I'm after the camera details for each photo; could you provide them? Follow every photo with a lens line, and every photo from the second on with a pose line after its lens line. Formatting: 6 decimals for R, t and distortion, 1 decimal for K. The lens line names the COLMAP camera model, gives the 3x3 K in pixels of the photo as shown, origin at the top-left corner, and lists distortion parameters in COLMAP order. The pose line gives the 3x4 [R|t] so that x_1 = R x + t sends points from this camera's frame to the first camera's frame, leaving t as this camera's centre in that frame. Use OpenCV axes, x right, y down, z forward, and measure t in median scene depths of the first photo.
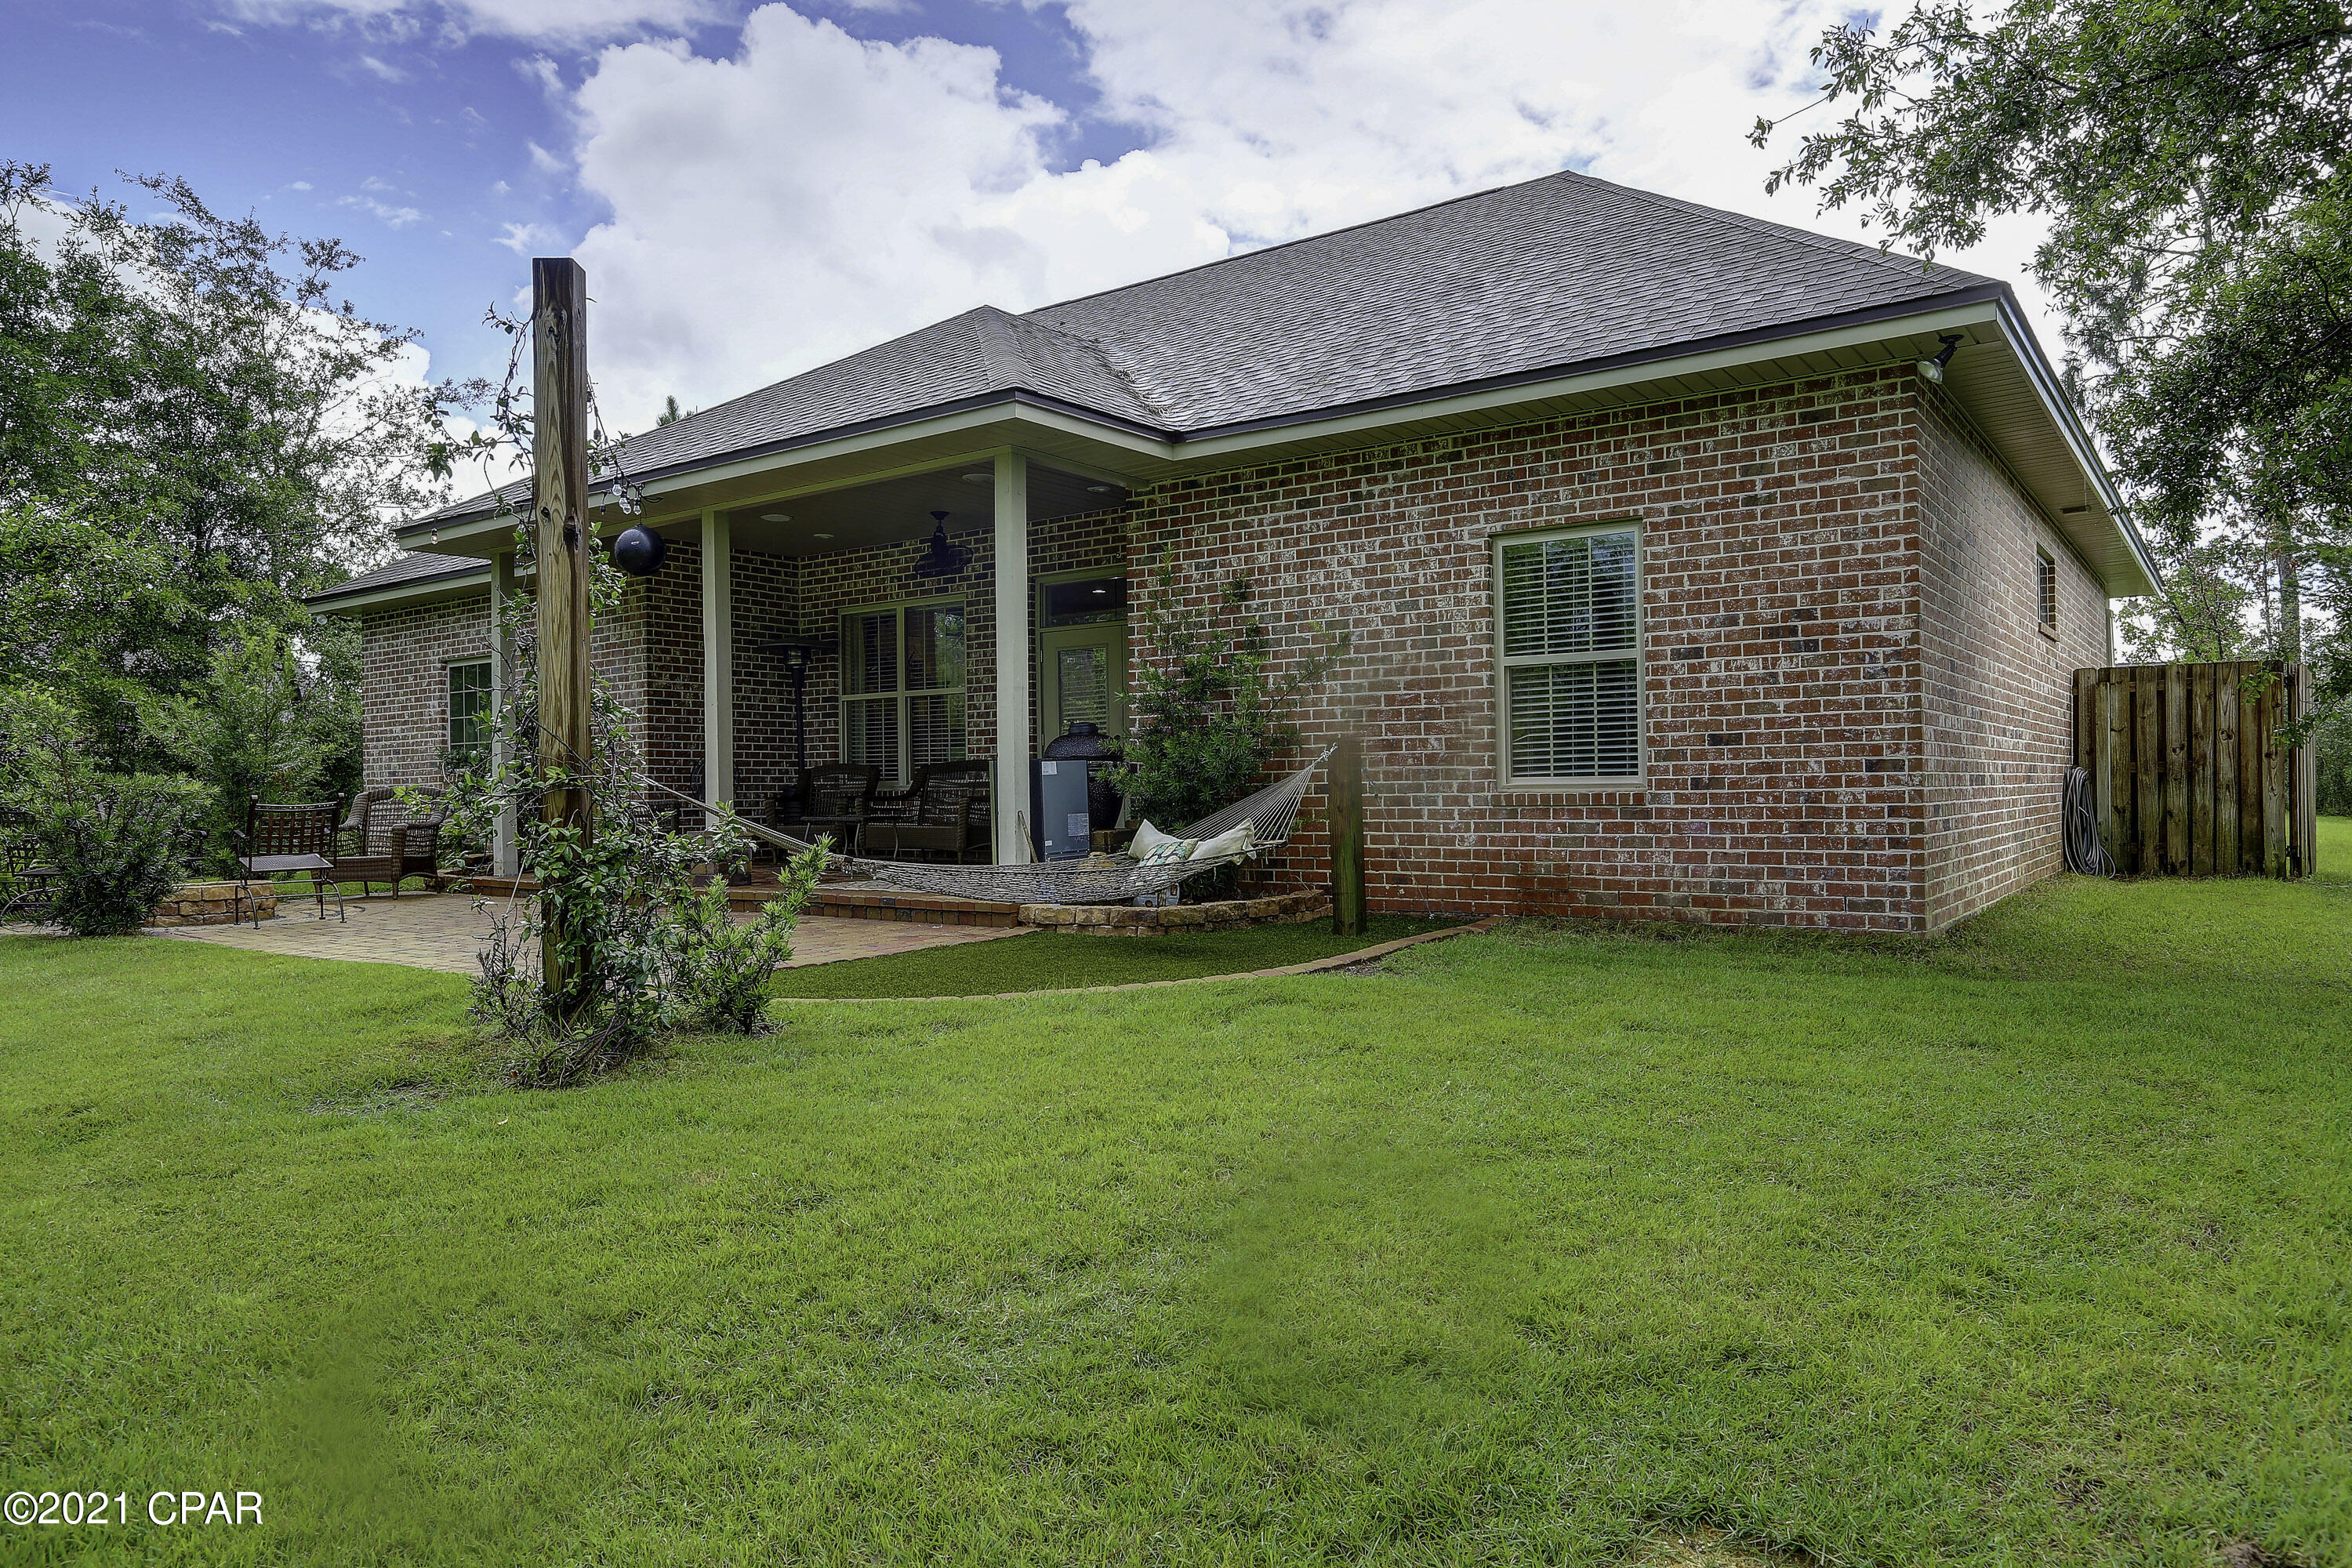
lens RADIAL K [[1505.4, 0, 1160.1], [0, 1505.4, 782.9], [0, 0, 1]] dist [-0.001159, 0.004561]
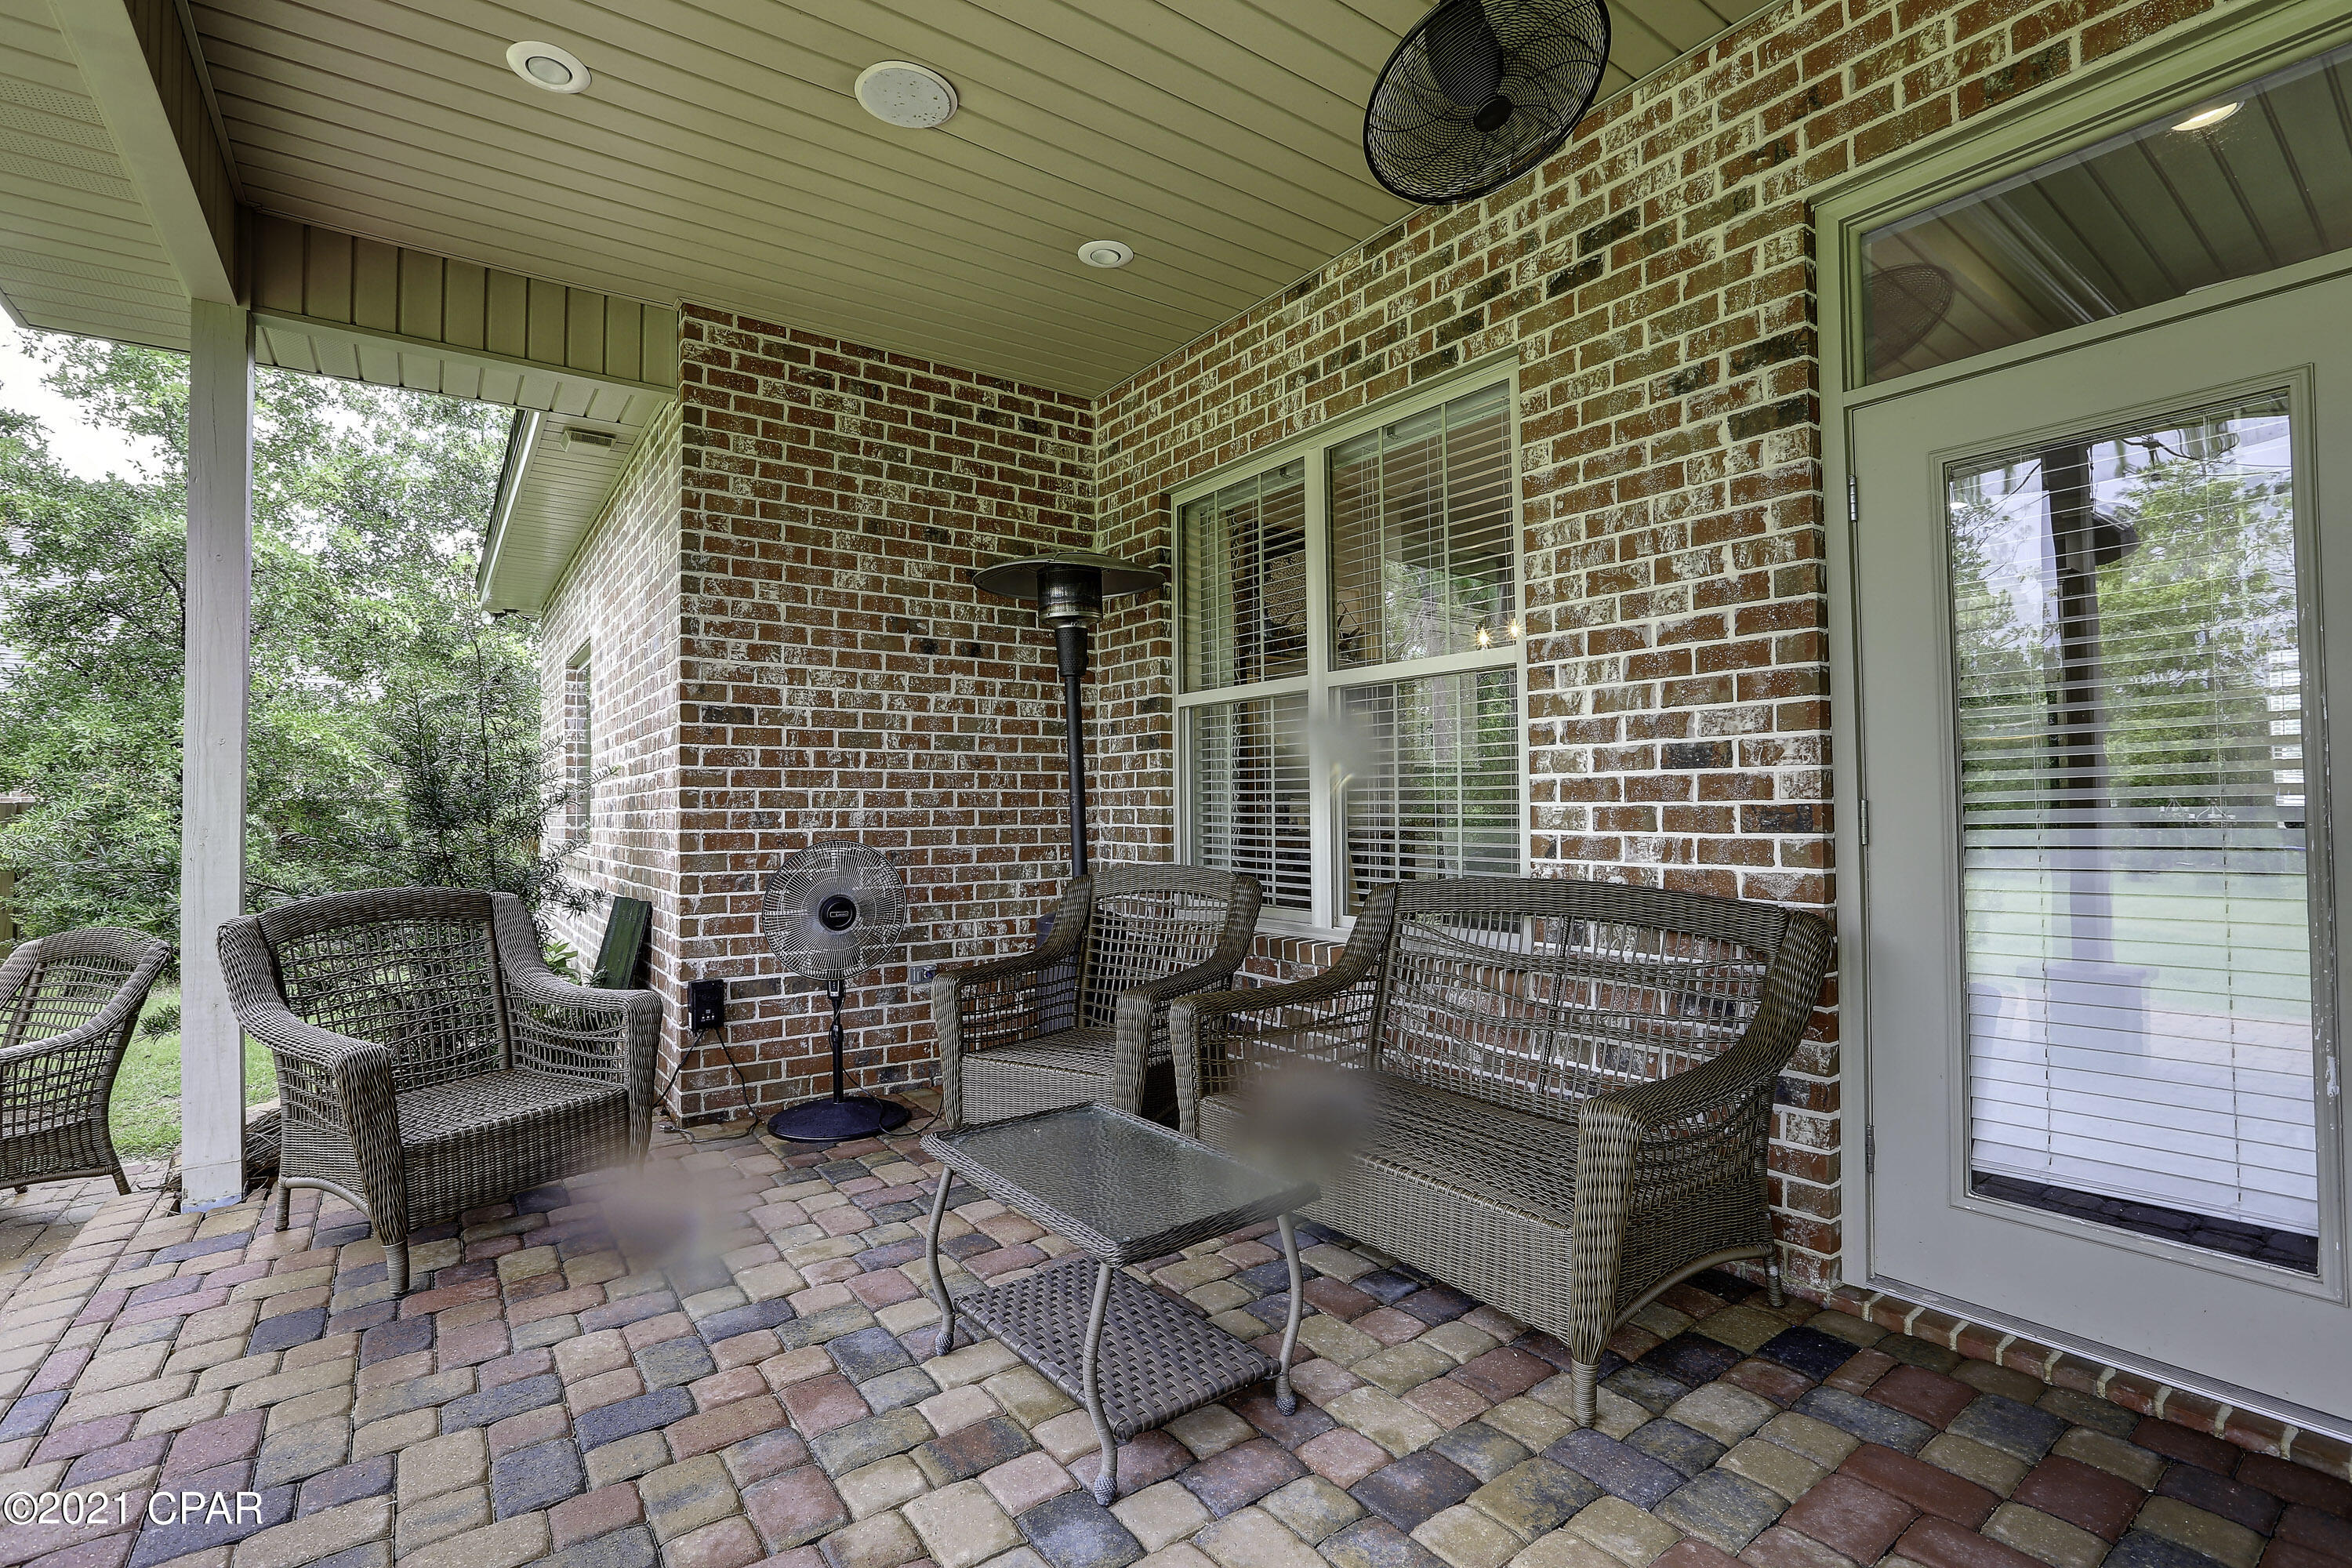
lens RADIAL K [[1036.4, 0, 1170.3], [0, 1036.4, 773.2], [0, 0, 1]] dist [-0.002805, -0.000051]
pose [[0.950405, -0.005685, -0.310964, -0.124395], [-0.000775, 0.999787, -0.020647, -0.030484], [0.311015, 0.019864, 0.950197, 0.732770]]
